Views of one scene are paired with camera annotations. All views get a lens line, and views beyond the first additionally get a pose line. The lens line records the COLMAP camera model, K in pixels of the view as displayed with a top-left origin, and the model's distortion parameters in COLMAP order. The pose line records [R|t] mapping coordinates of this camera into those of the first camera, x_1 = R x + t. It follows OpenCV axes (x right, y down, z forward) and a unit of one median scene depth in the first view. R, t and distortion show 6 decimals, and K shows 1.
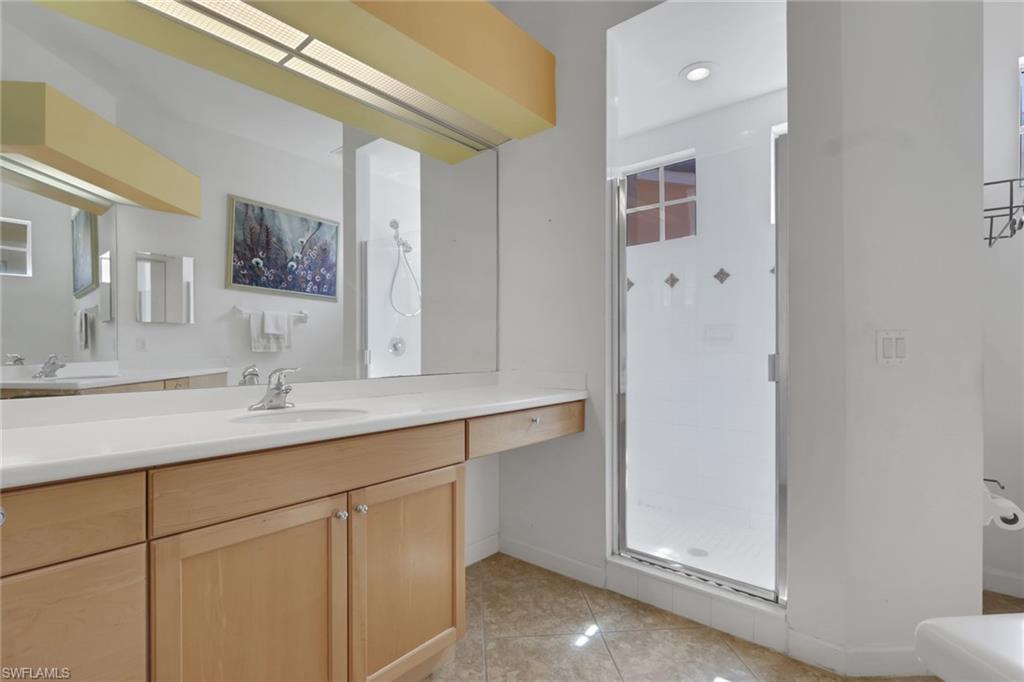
lens RADIAL K [[481.6, 0, 509.2], [0, 481.6, 343.2], [0, 0, 1]] dist [-0.001588, 0.000218]
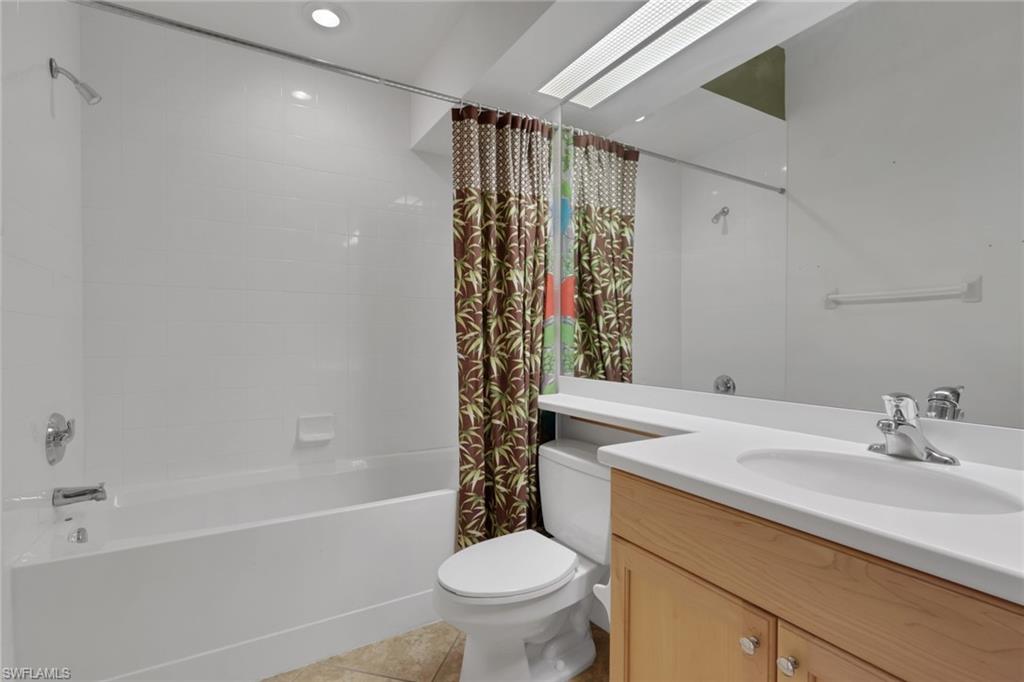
lens RADIAL K [[481.6, 0, 509.2], [0, 481.6, 343.2], [0, 0, 1]] dist [-0.001588, 0.000218]
pose [[-0.333560, 0.006381, -0.942707, 0.236838], [-0.003647, 0.999961, 0.008059, -0.007207], [0.942722, 0.006126, -0.333524, 0.772839]]
